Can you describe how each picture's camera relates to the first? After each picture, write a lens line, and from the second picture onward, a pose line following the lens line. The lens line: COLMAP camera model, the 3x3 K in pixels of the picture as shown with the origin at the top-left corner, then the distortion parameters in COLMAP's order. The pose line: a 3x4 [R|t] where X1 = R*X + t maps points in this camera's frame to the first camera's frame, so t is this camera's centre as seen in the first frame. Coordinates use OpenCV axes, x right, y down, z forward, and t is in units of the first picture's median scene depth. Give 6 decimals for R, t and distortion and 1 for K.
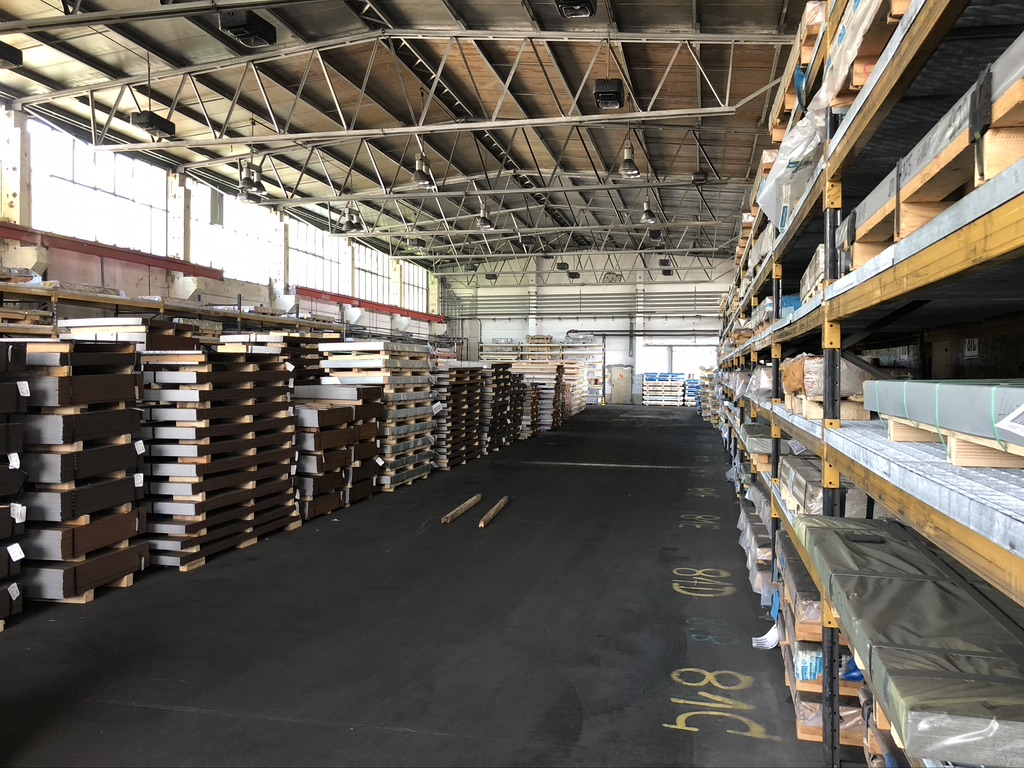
lens RADIAL K [[840.1, 0, 511.4], [0, 840.1, 383.0], [0, 0, 1]] dist [0.031609, -0.005688]
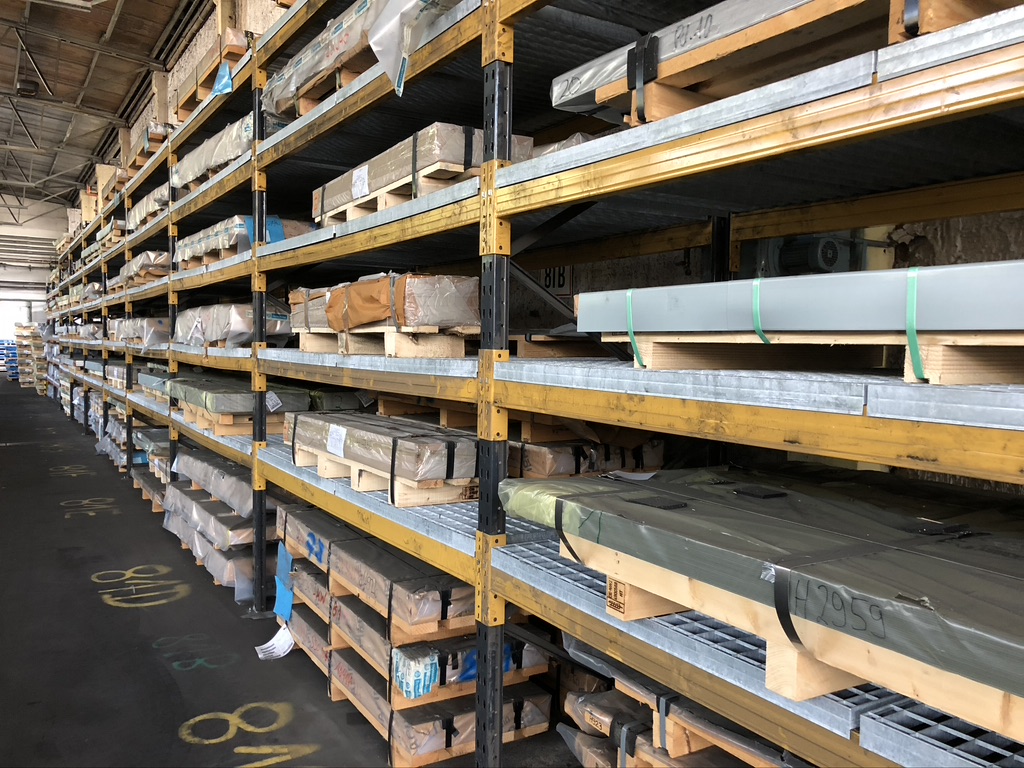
lens RADIAL K [[840.1, 0, 510.7], [0, 840.1, 380.8], [0, 0, 1]] dist [0.031609, -0.005688]
pose [[0.717410, -0.029575, 0.696023, -0.081911], [0.001290, 0.999153, 0.041126, 0.024318], [-0.696650, -0.028607, 0.716840, 0.286488]]
